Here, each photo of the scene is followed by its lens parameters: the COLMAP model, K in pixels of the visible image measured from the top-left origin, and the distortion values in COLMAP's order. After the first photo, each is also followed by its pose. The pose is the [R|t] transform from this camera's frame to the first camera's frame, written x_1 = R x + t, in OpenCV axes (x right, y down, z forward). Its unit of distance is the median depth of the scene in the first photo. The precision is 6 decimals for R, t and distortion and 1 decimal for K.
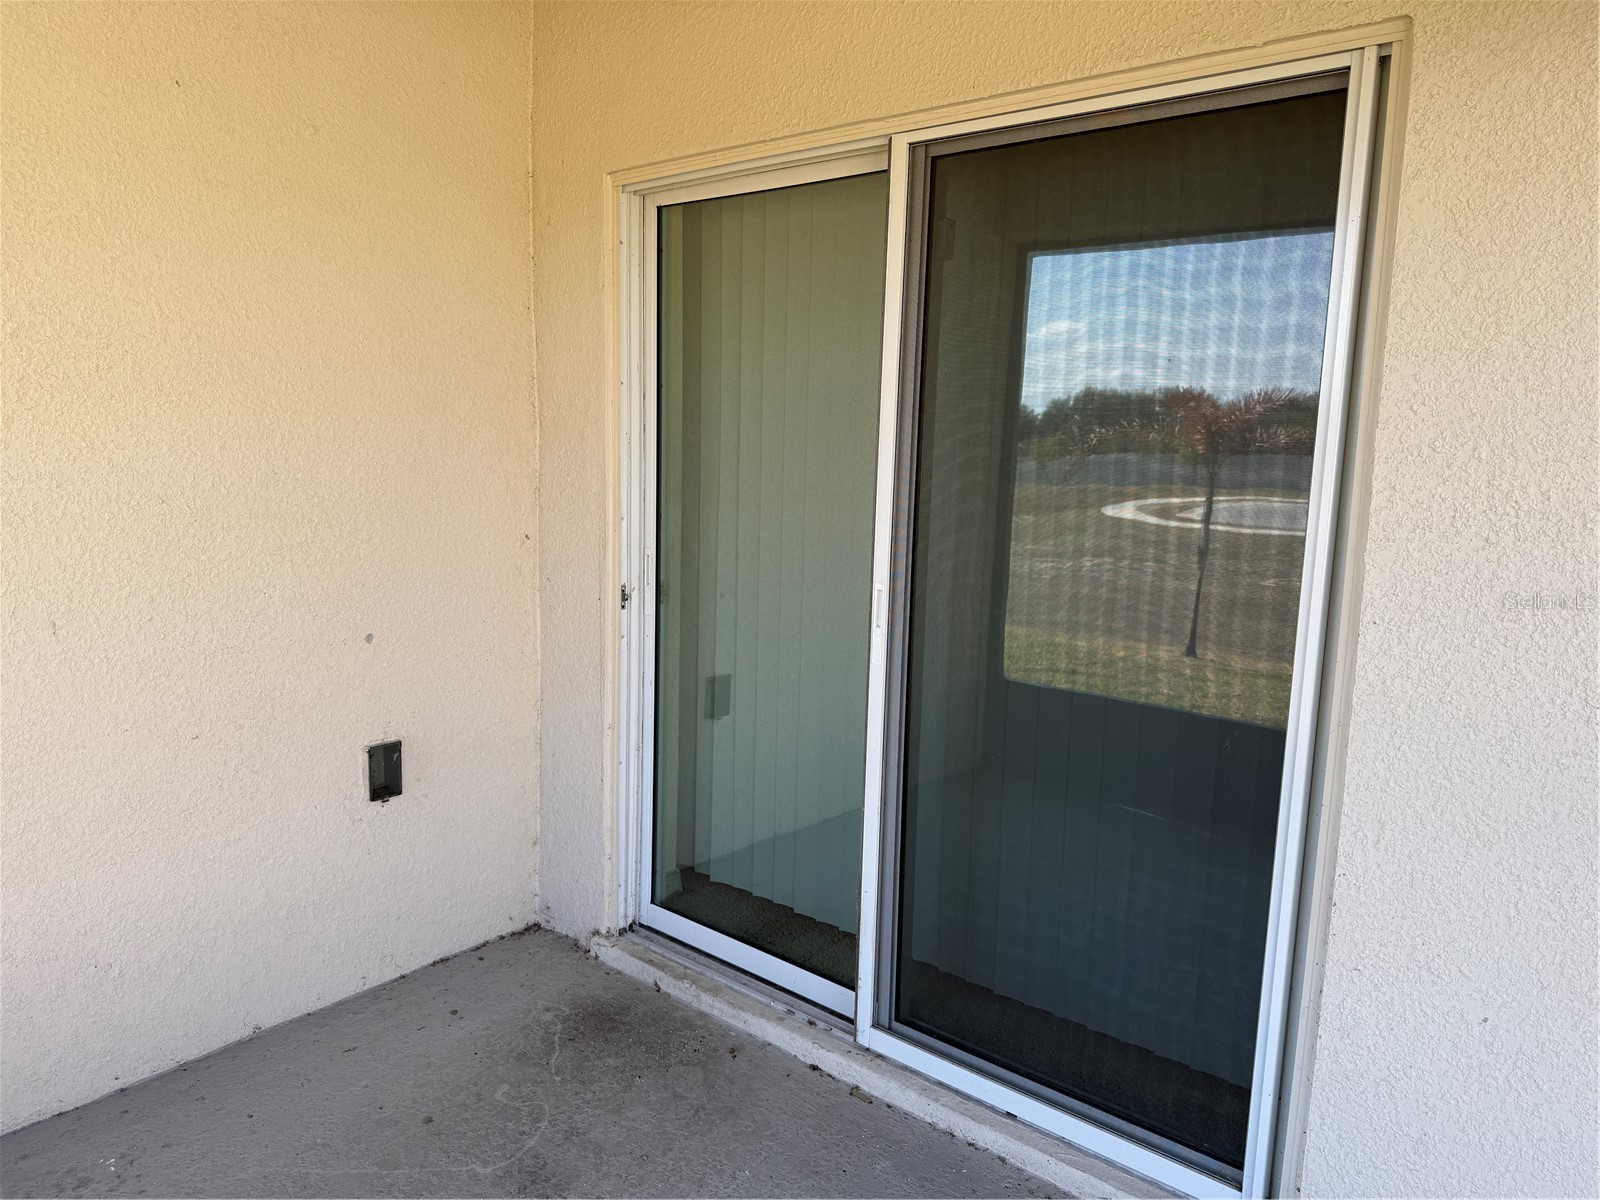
lens RADIAL K [[1114.9, 0, 796.5], [0, 1114.9, 604.9], [0, 0, 1]] dist [0.001842, 0.000033]
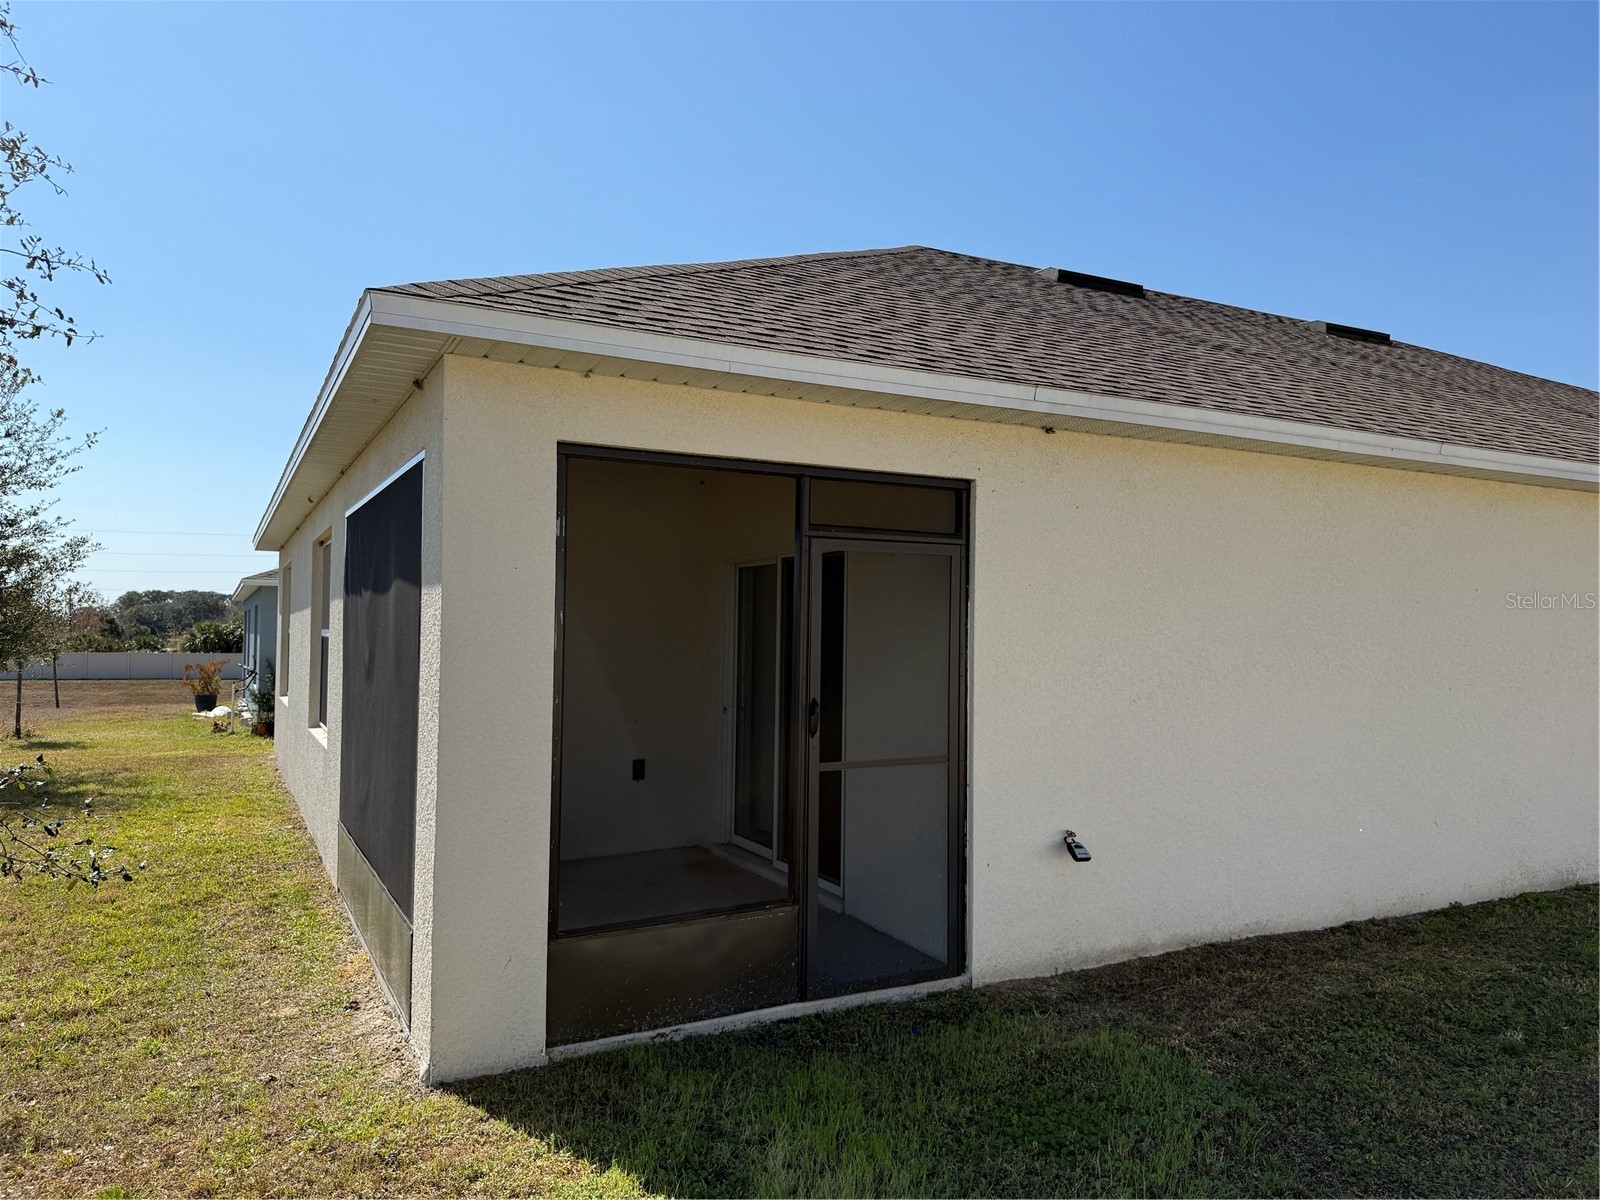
lens RADIAL K [[1114.9, 0, 803.1], [0, 1114.9, 598.6], [0, 0, 1]] dist [0.001842, 0.000033]
pose [[0.926304, -0.024616, -0.375972, 1.068416], [-0.048245, 0.981900, -0.183153, 0.220253], [0.373676, 0.187794, 0.908350, -1.455933]]
